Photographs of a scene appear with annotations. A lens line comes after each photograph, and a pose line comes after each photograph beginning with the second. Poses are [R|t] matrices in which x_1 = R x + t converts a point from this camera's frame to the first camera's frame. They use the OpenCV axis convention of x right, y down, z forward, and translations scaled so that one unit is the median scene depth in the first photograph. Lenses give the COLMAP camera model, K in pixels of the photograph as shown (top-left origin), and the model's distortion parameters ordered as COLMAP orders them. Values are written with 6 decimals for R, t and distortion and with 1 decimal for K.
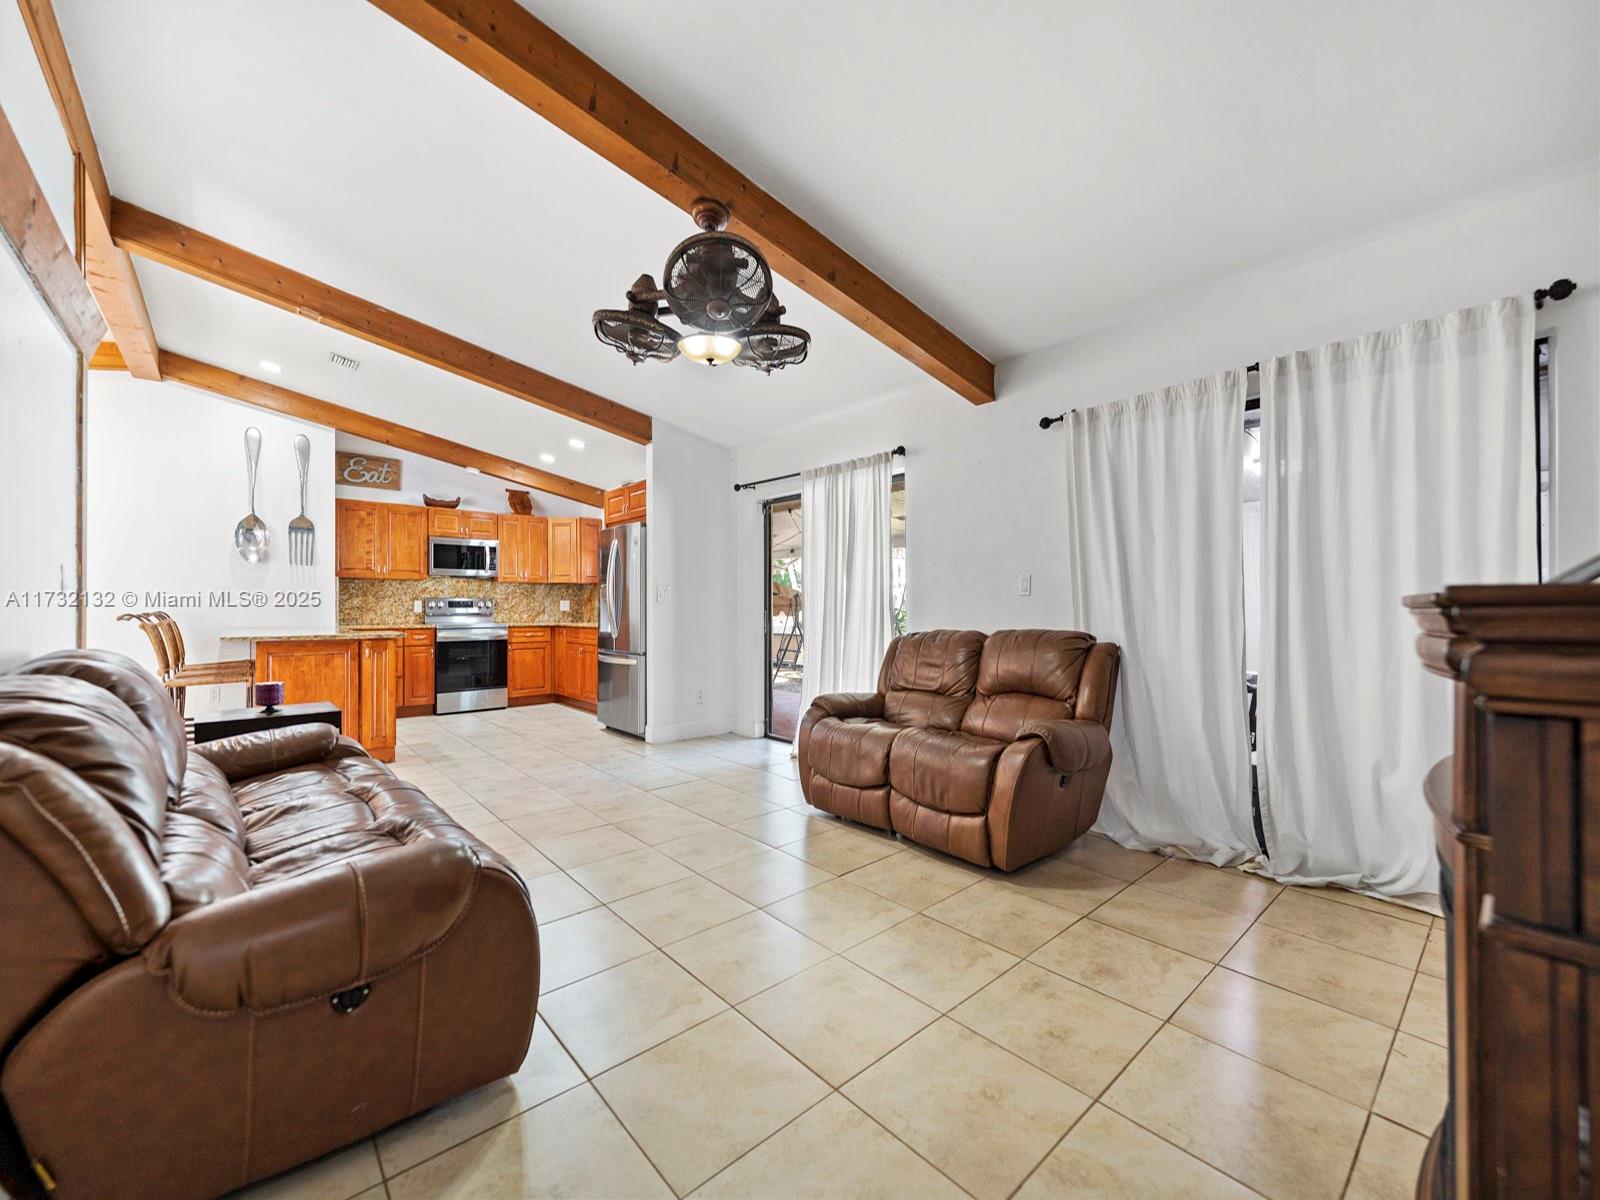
lens RADIAL K [[643.4, 0, 799.7], [0, 643.4, 607.7], [0, 0, 1]] dist [-0.004192, -0.000256]
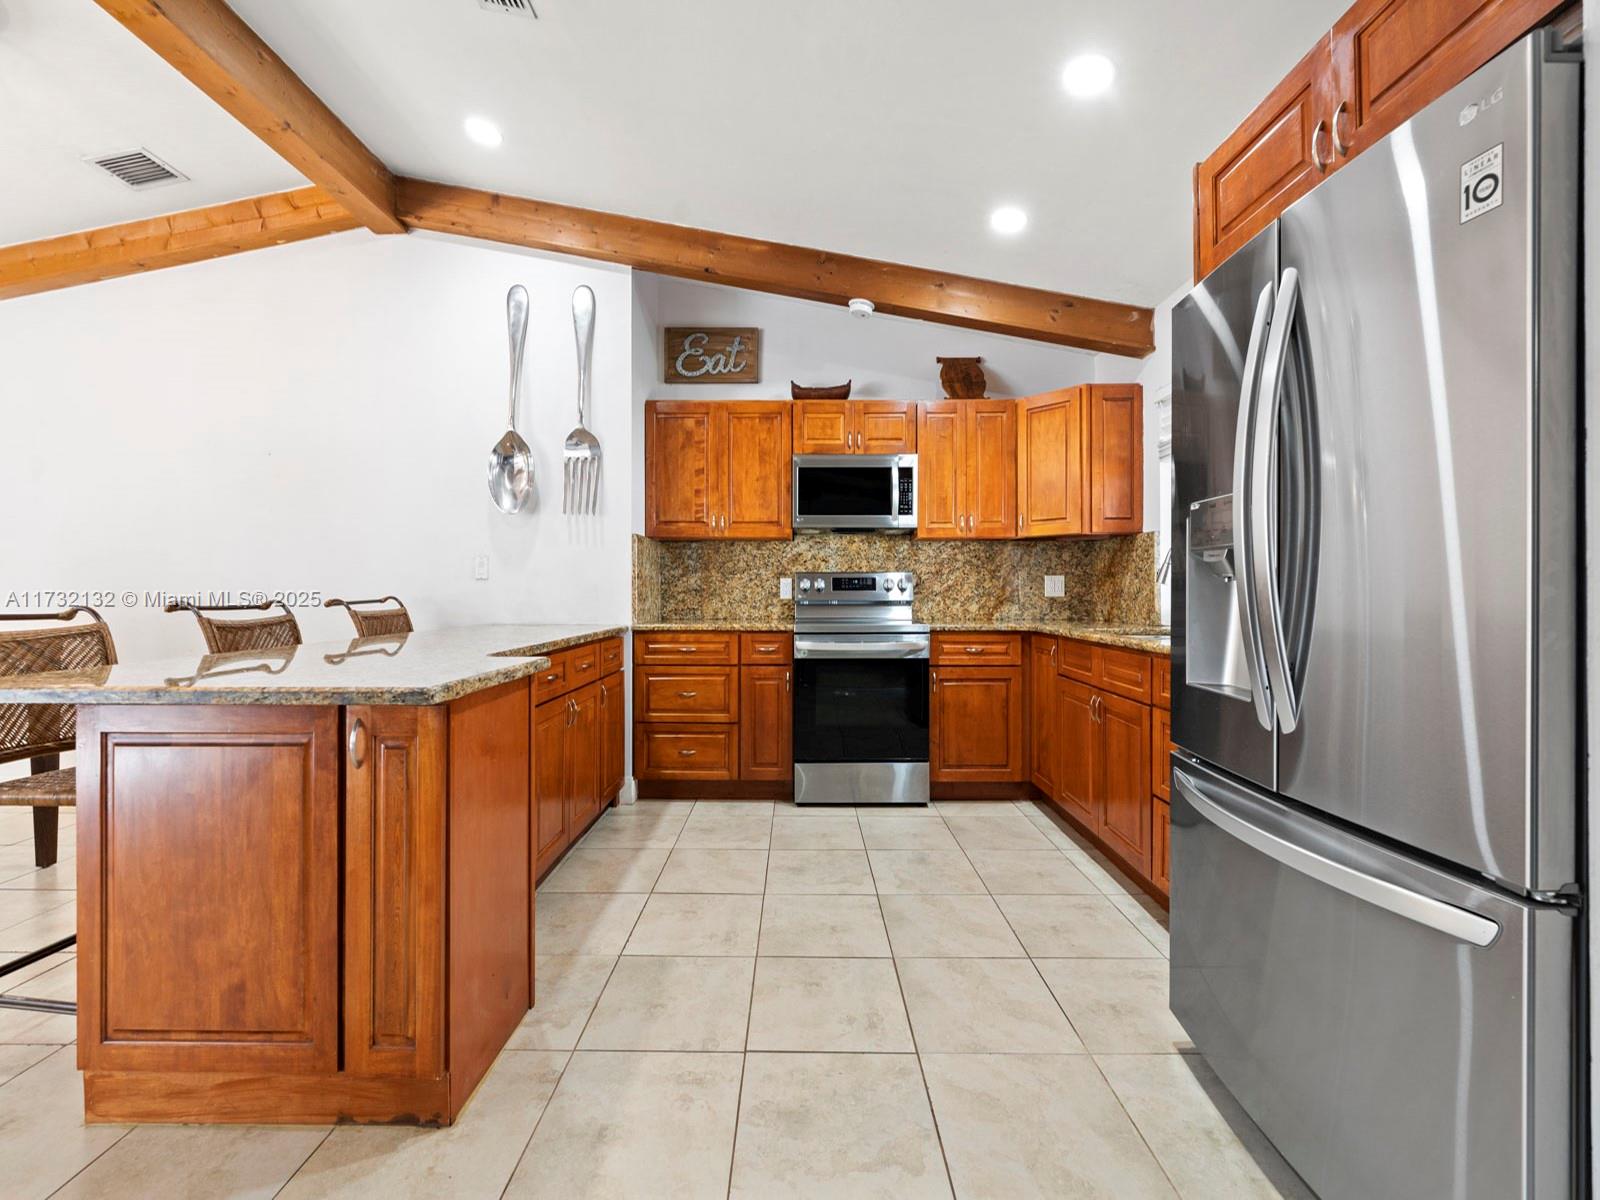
lens RADIAL K [[652.1, 0, 796.0], [0, 652.1, 586.6], [0, 0, 1]] dist [-0.000549, -0.000064]
pose [[0.743792, -0.002429, -0.668407, -0.215260], [-0.002054, 0.999980, -0.005919, -0.000074], [0.668408, 0.005775, 0.743772, 0.598269]]
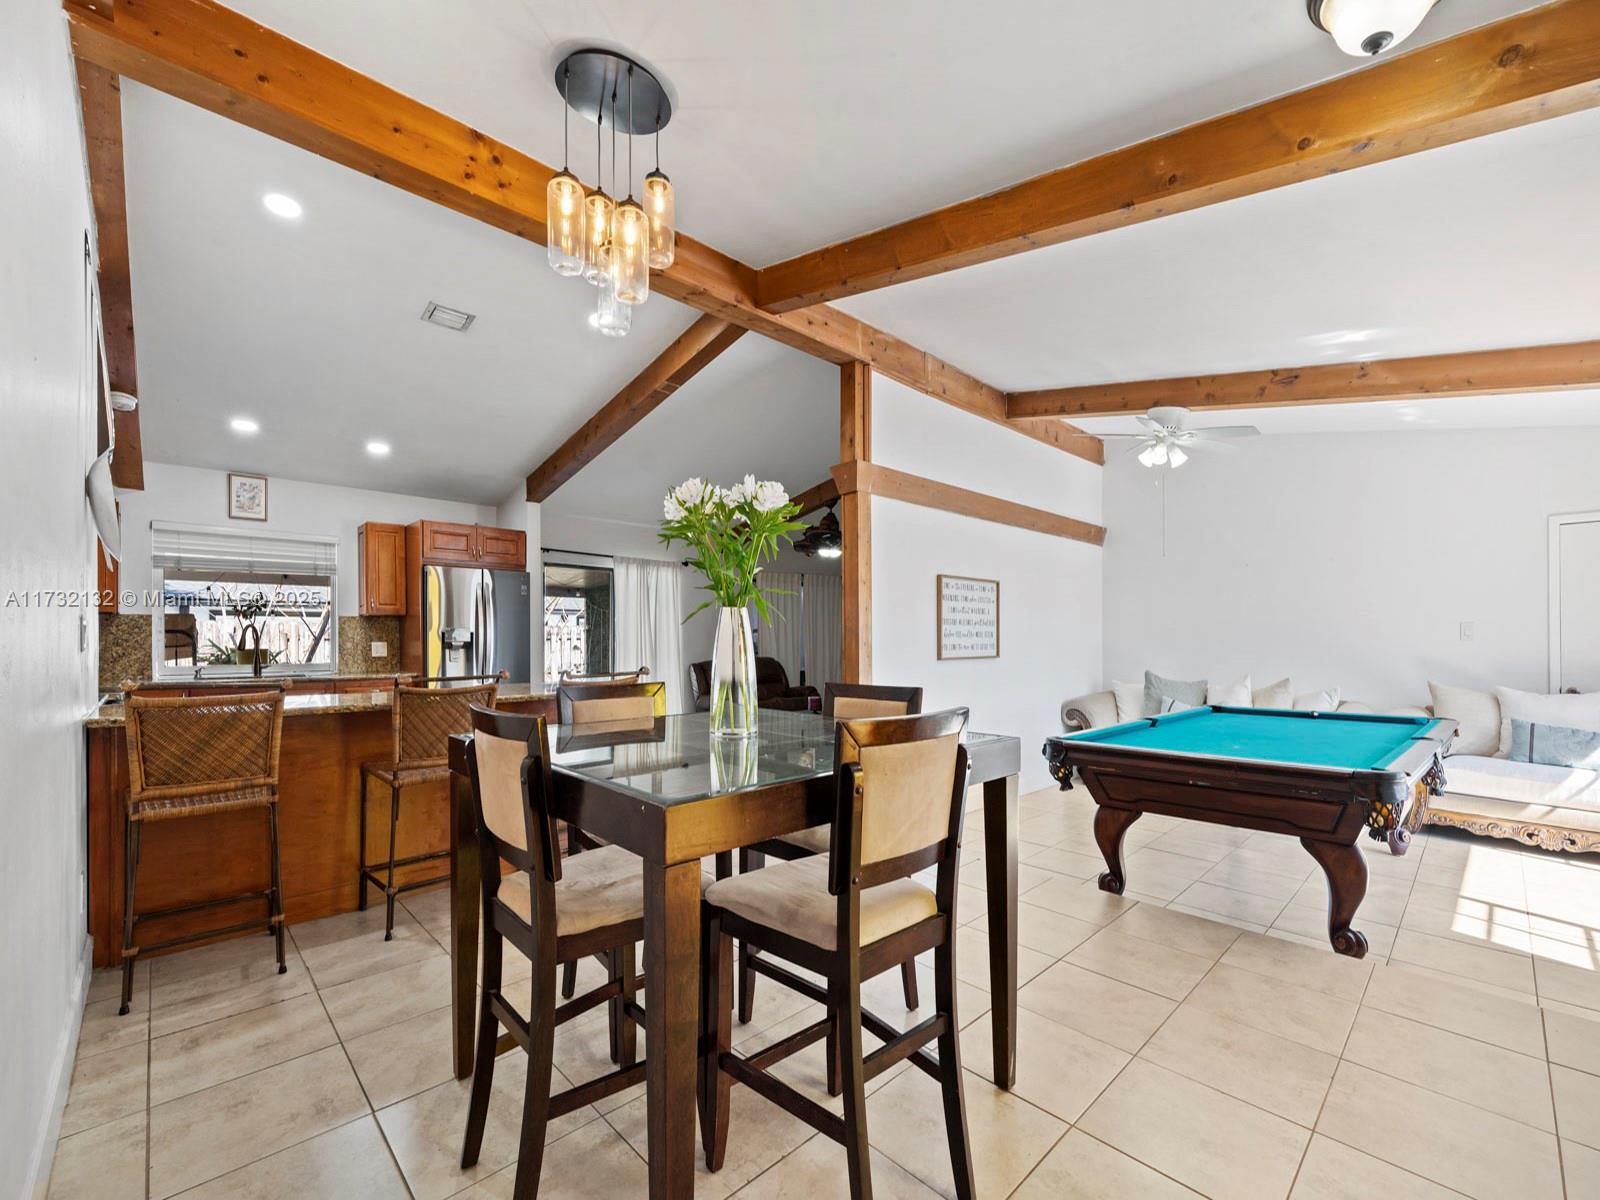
lens RADIAL K [[660.2, 0, 789.4], [0, 660.2, 640.4], [0, 0, 1]] dist [0.002254, -0.000008]
pose [[-0.032264, 0.003522, 0.999473, -1.055529], [0.004346, 0.999985, -0.003384, -0.010754], [-0.999470, 0.004234, -0.032279, 0.465525]]
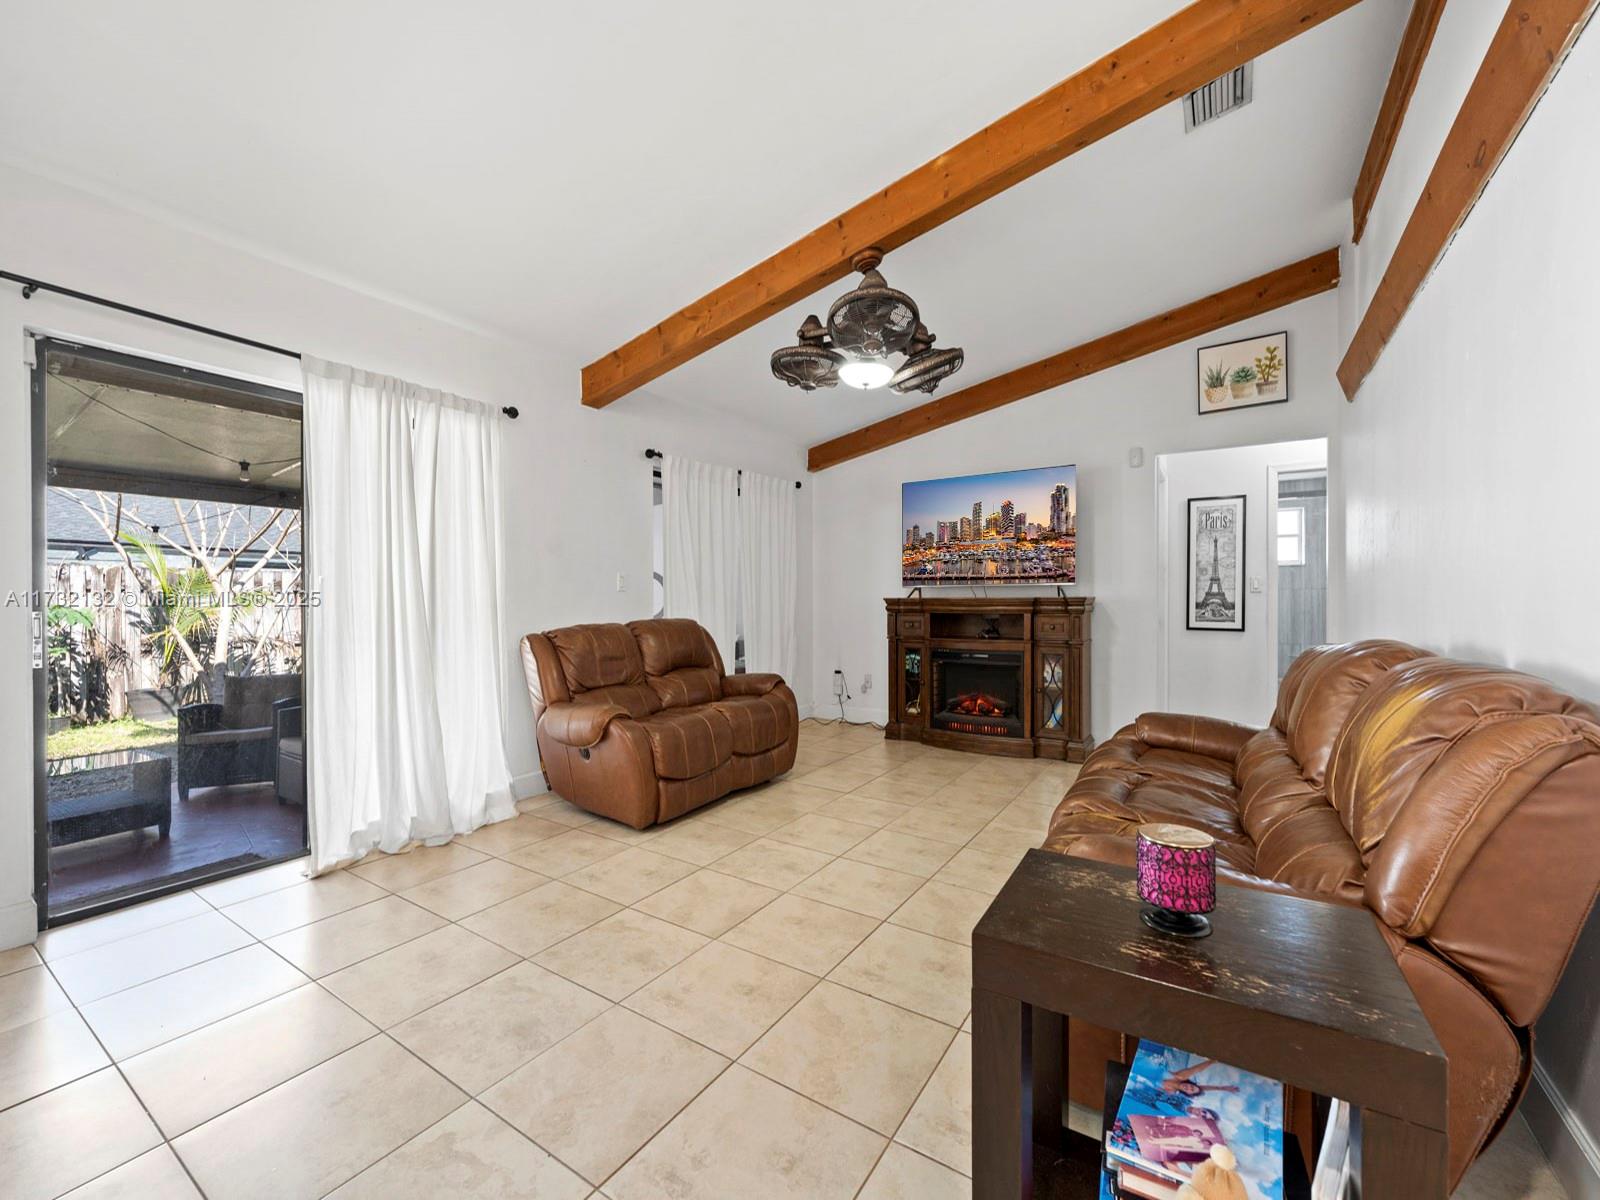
lens RADIAL K [[649.5, 0, 800.0], [0, 649.5, 600.0], [0, 0, 1]] dist [-0.001284, -0.000255]
pose [[-0.263830, 0.003777, 0.964562, -0.454037], [0.005546, 0.999982, -0.002399, 0.000540], [-0.964553, 0.004716, -0.263846, 0.524859]]
